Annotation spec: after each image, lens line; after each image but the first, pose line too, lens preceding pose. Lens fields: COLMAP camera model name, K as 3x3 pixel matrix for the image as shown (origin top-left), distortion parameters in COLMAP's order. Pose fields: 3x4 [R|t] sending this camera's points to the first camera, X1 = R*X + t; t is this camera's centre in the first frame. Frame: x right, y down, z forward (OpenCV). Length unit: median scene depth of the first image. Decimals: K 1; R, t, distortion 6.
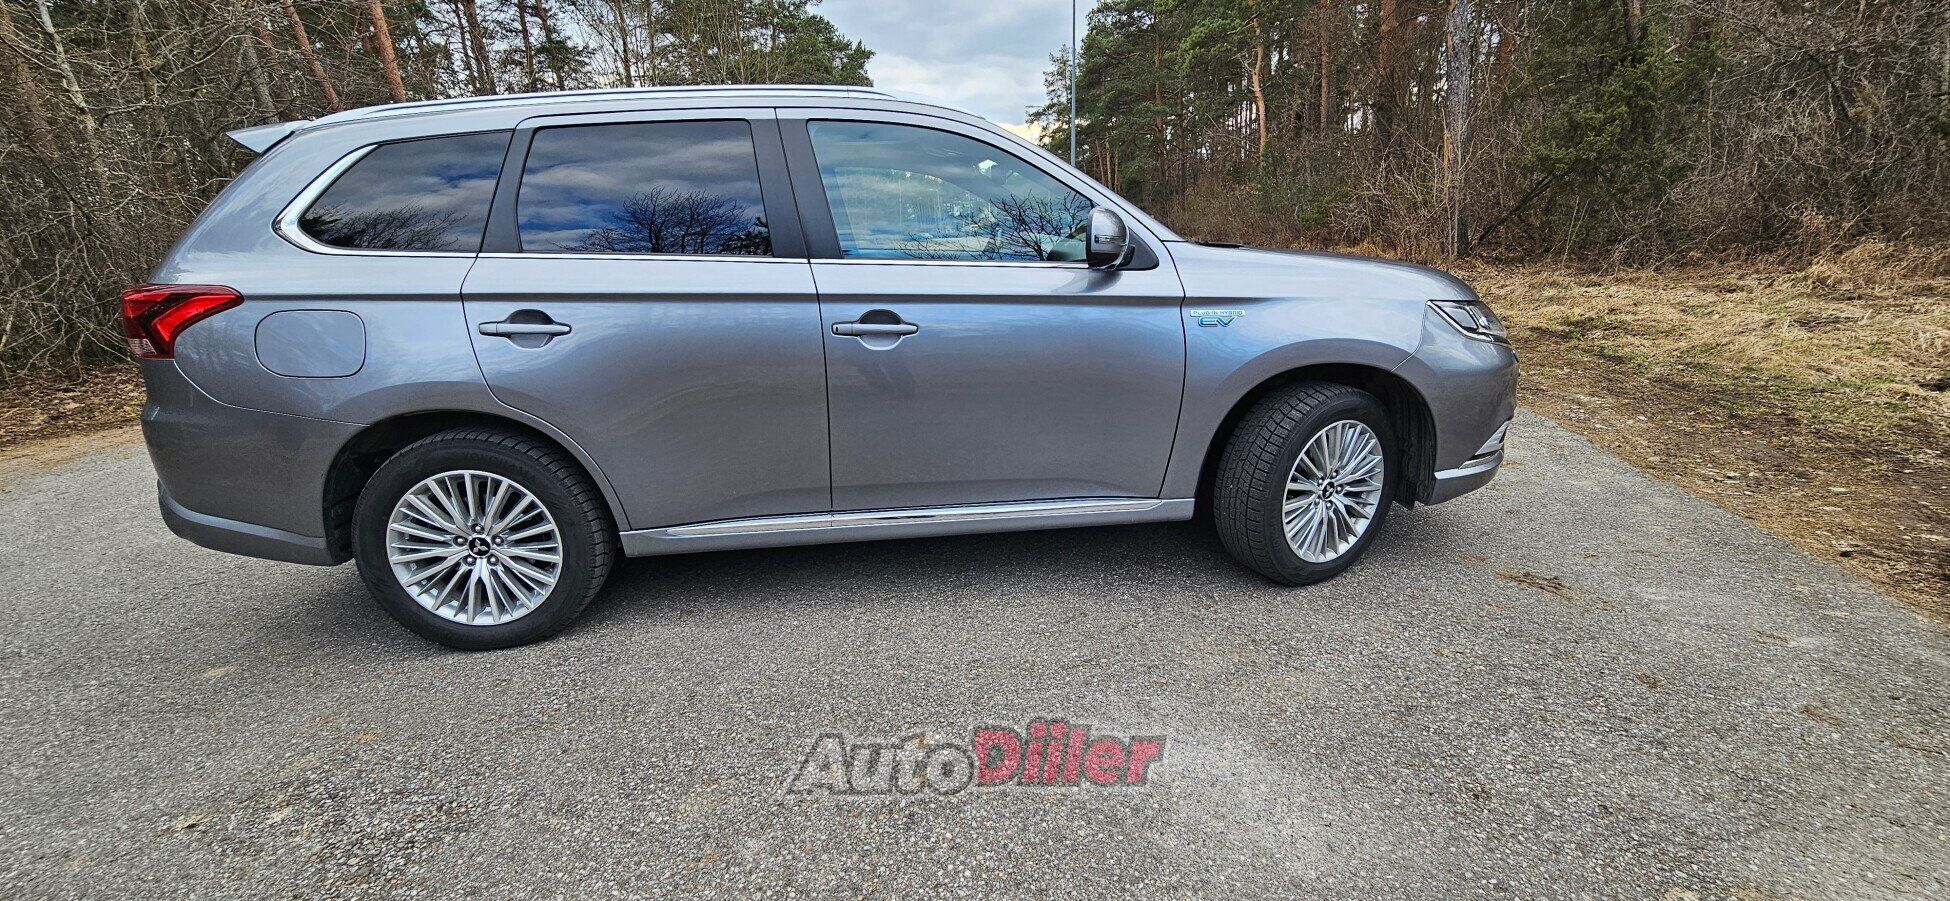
lens RADIAL K [[795.3, 0, 957.2], [0, 795.3, 414.6], [0, 0, 1]] dist [0.002856, 0.000381]
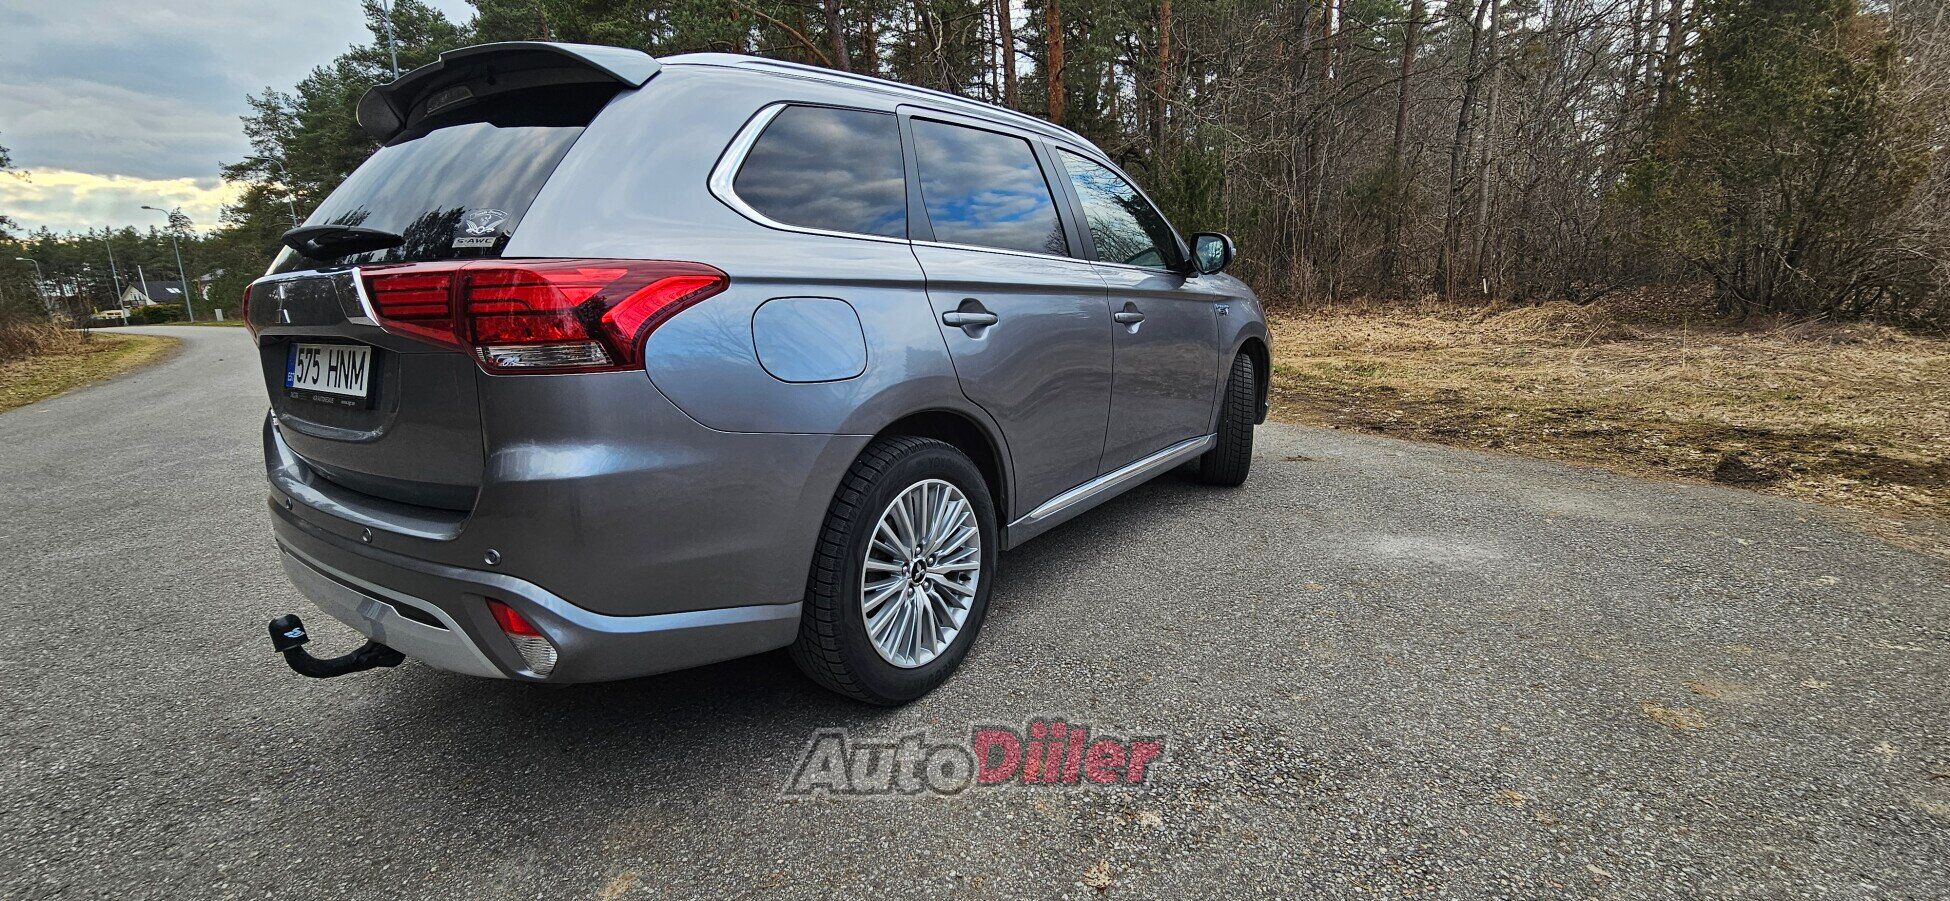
lens RADIAL K [[795.3, 0, 957.2], [0, 795.3, 414.6], [0, 0, 1]] dist [0.002856, 0.000381]
pose [[0.681644, -0.106444, 0.723900, -1.260596], [0.177804, 0.983802, -0.022765, 0.025613], [-0.709751, 0.144230, 0.689530, 0.366258]]
